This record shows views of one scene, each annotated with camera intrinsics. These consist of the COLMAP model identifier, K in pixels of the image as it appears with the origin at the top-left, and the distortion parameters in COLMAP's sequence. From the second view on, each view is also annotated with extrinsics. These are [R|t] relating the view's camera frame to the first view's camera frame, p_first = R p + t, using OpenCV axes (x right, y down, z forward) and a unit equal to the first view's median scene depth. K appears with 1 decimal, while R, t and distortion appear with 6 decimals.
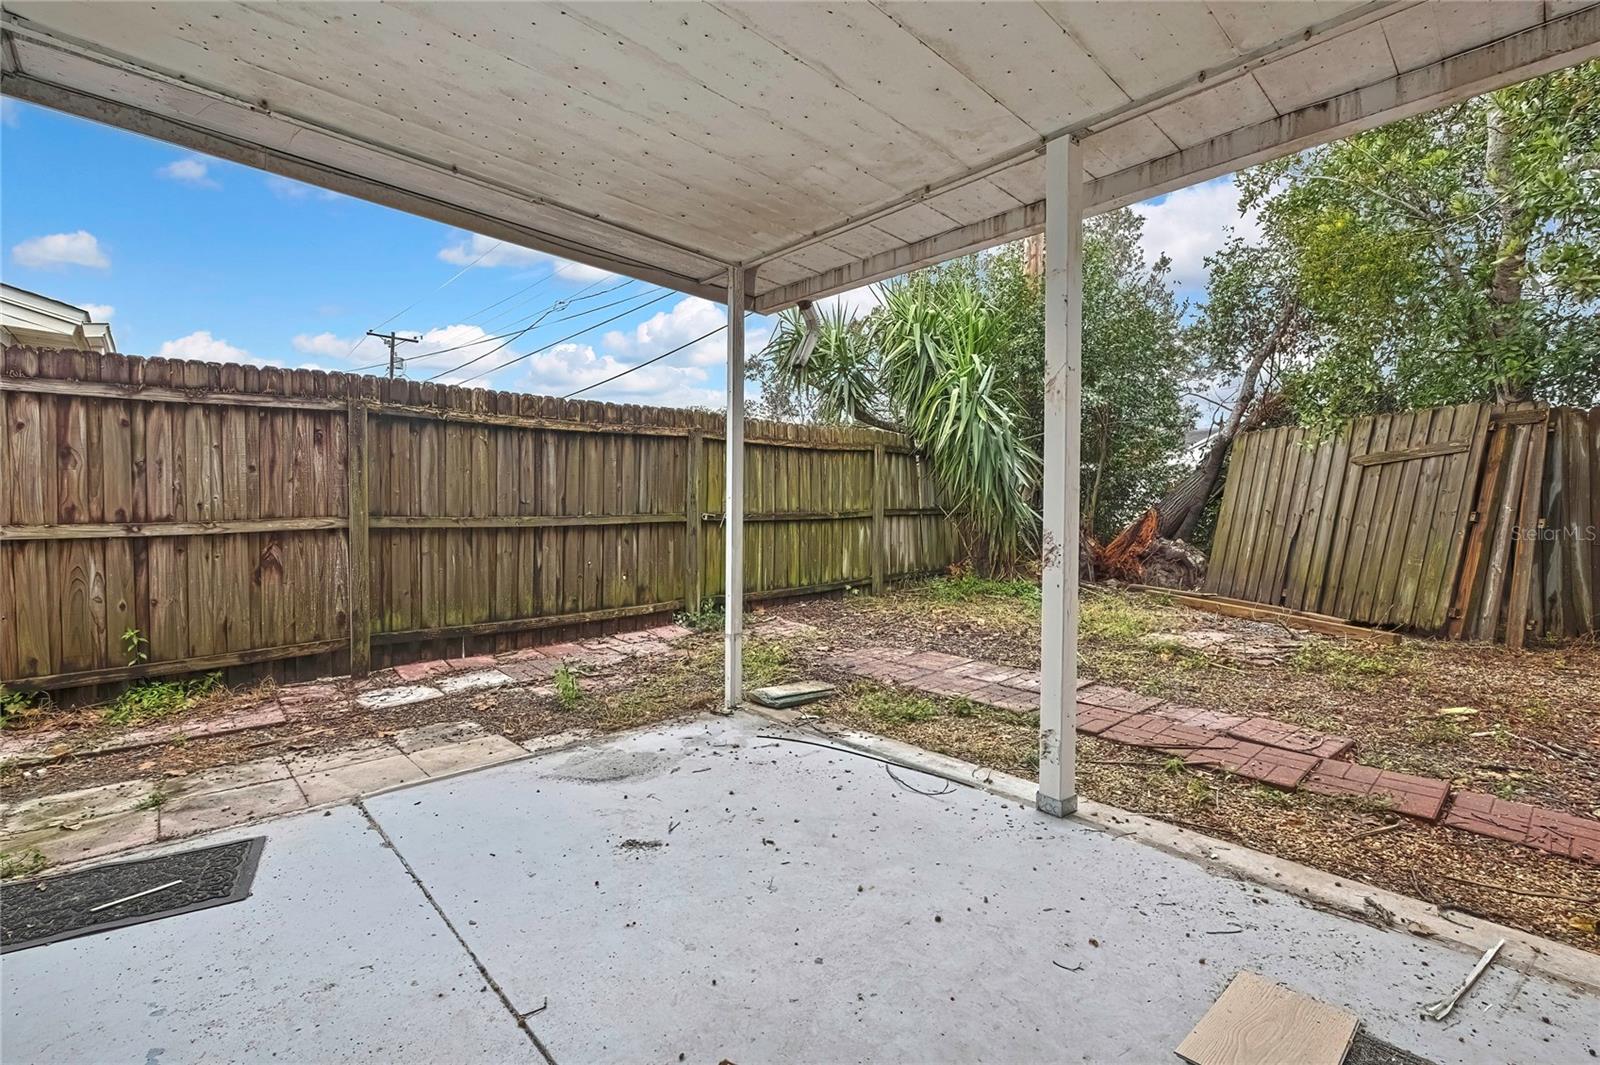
lens RADIAL K [[707.4, 0, 799.3], [0, 707.4, 510.2], [0, 0, 1]] dist [-0.010270, 0.000270]
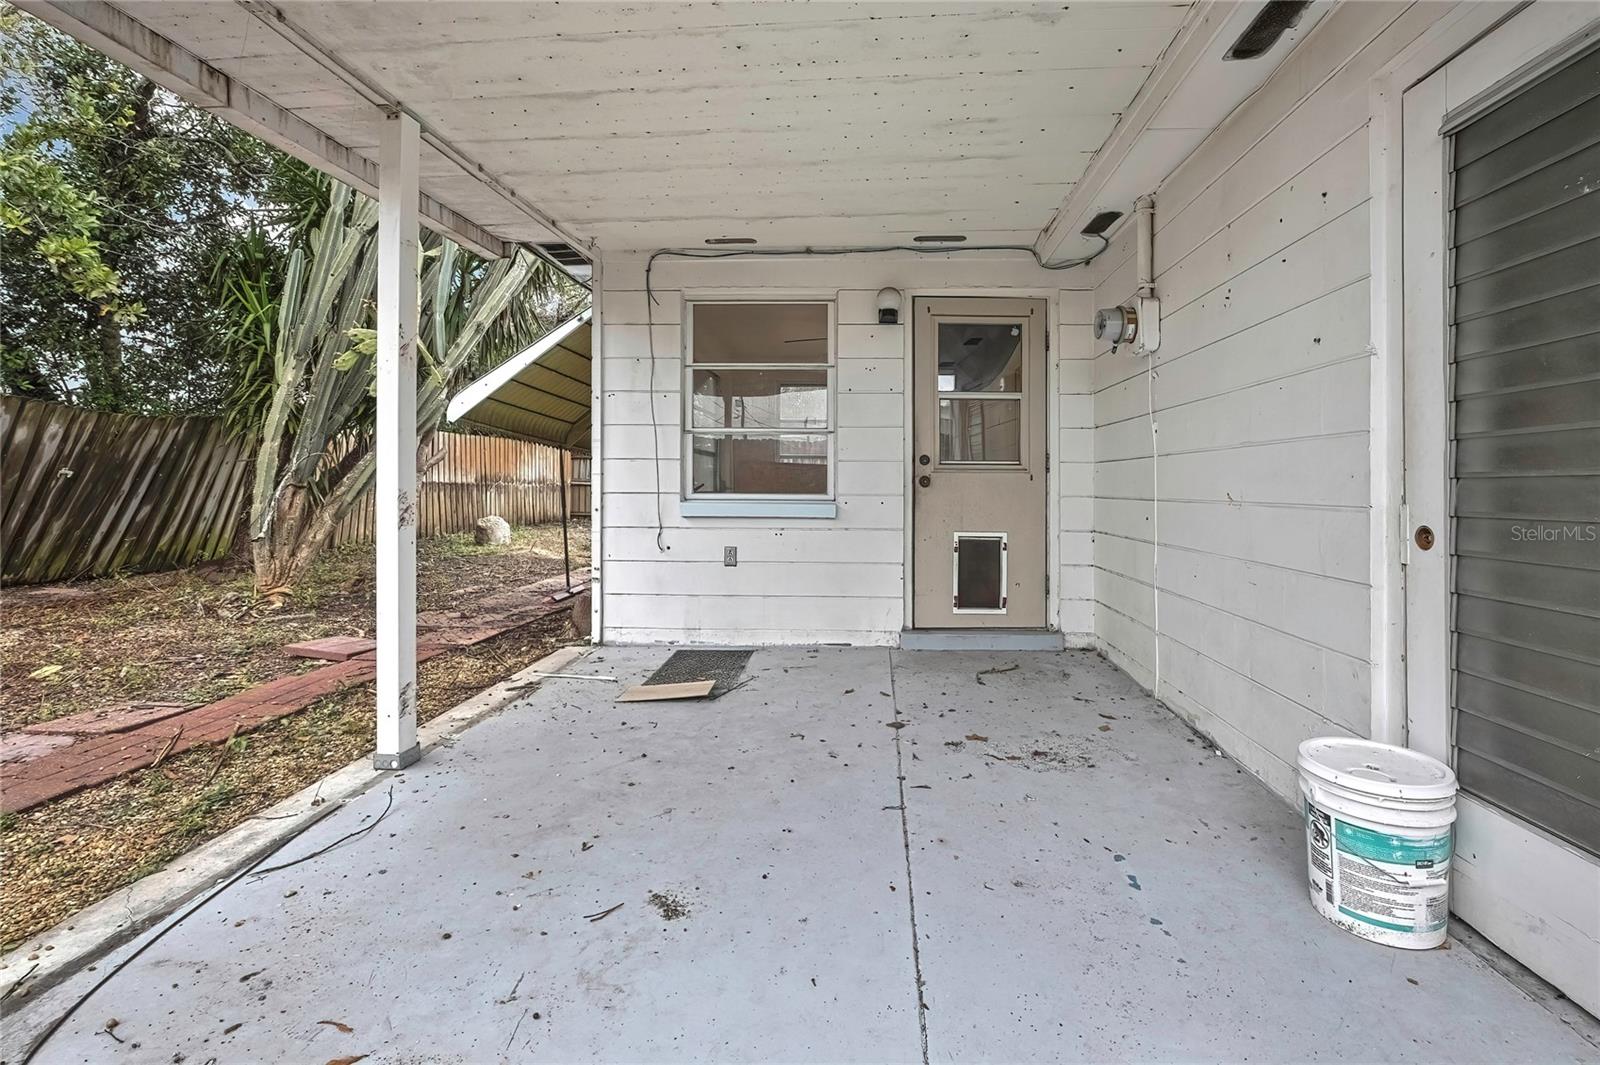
lens RADIAL K [[694.8, 0, 848.6], [0, 694.8, 486.2], [0, 0, 1]] dist [-0.003511, -0.000222]
pose [[-0.704734, -0.010340, 0.709397, -0.676521], [0.003734, 0.999826, 0.018283, 0.009027], [-0.709462, 0.015534, -0.704572, 1.055268]]
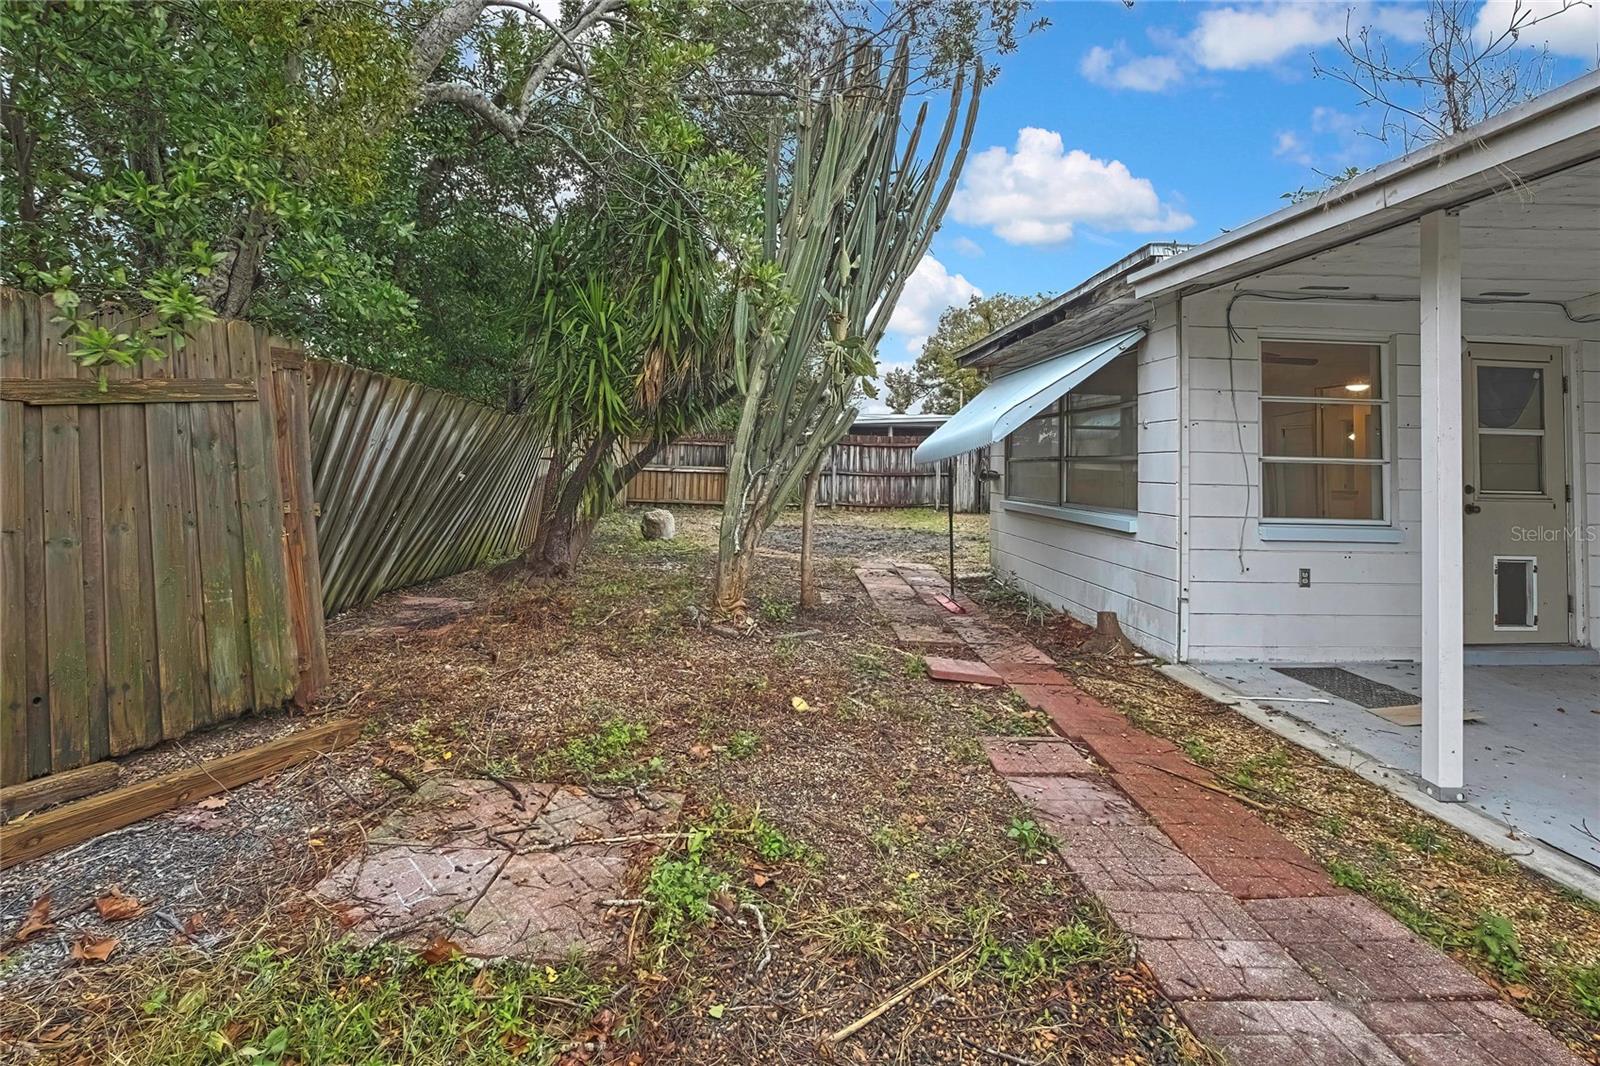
lens RADIAL K [[718.0, 0, 802.1], [0, 718.0, 426.8], [0, 0, 1]] dist [0.000355, 0.000267]
pose [[-0.768763, 0.008939, 0.639471, 0.350207], [-0.013788, 0.999438, -0.030547, -0.089399], [-0.639385, -0.032300, -0.768208, 2.154979]]
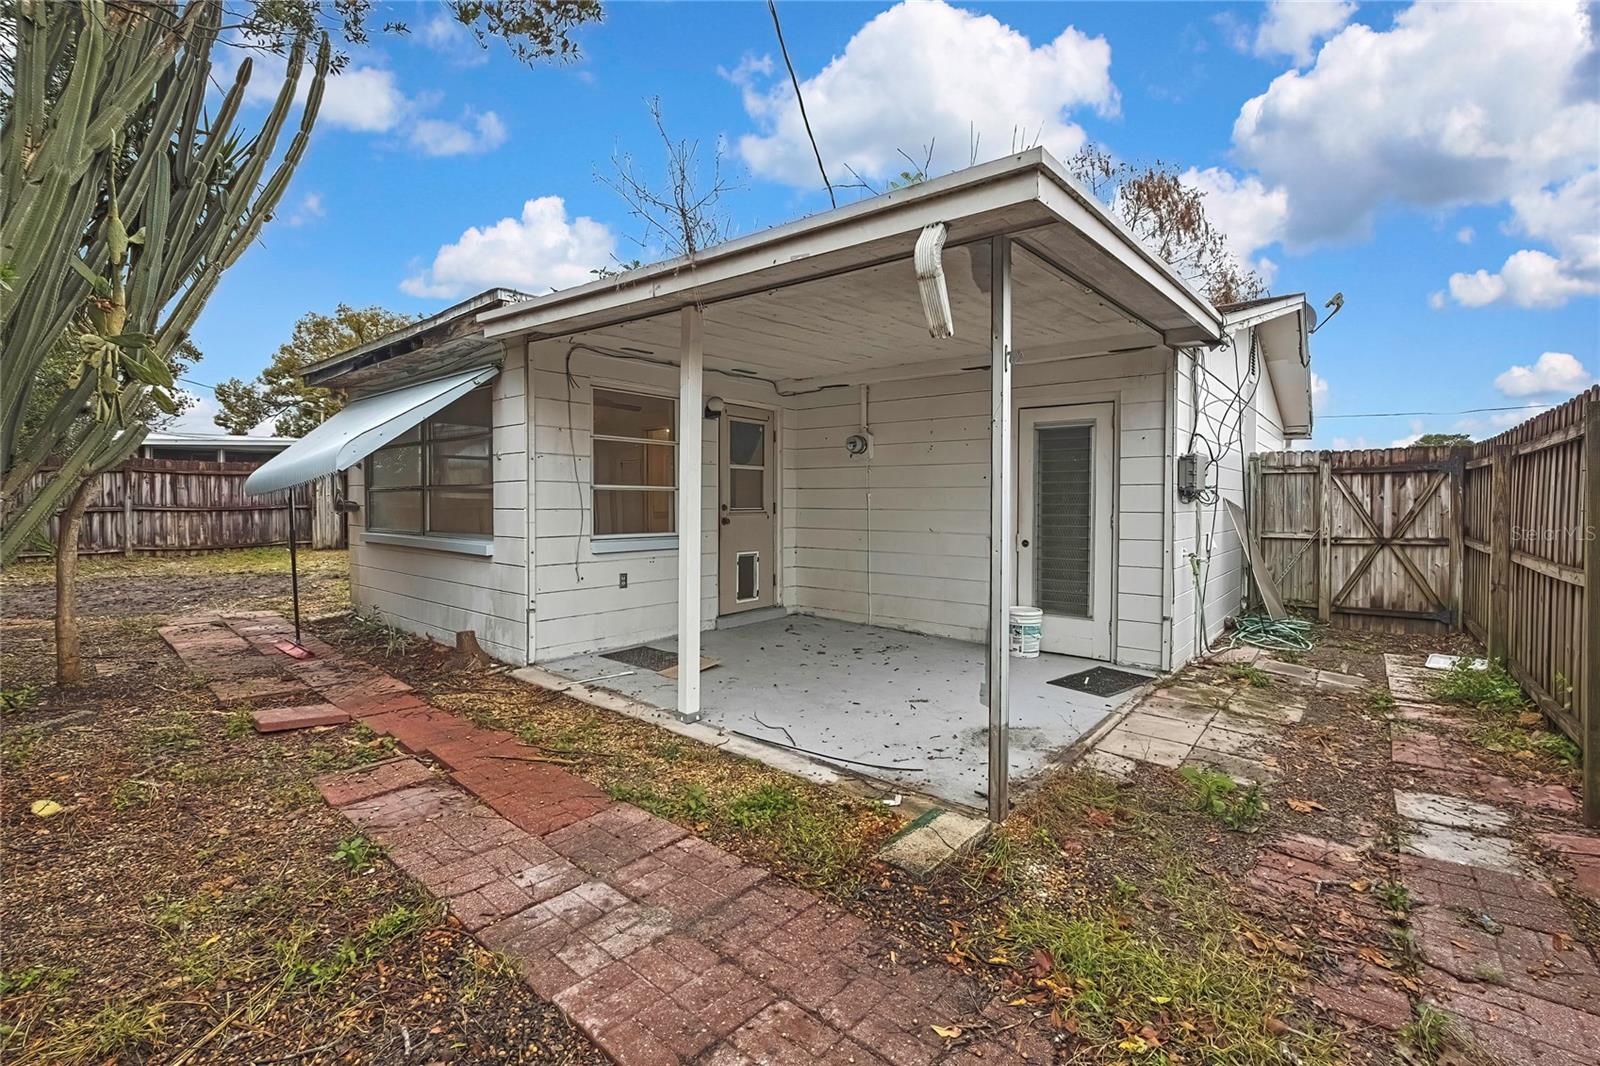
lens RADIAL K [[698.7, 0, 784.9], [0, 698.7, 513.2], [0, 0, 1]] dist [-0.007566, 0.000677]
pose [[-0.994452, -0.008853, -0.104816, 0.271676], [-0.012990, 0.999161, 0.038848, -0.089864], [0.104384, 0.039994, -0.993733, 2.193549]]
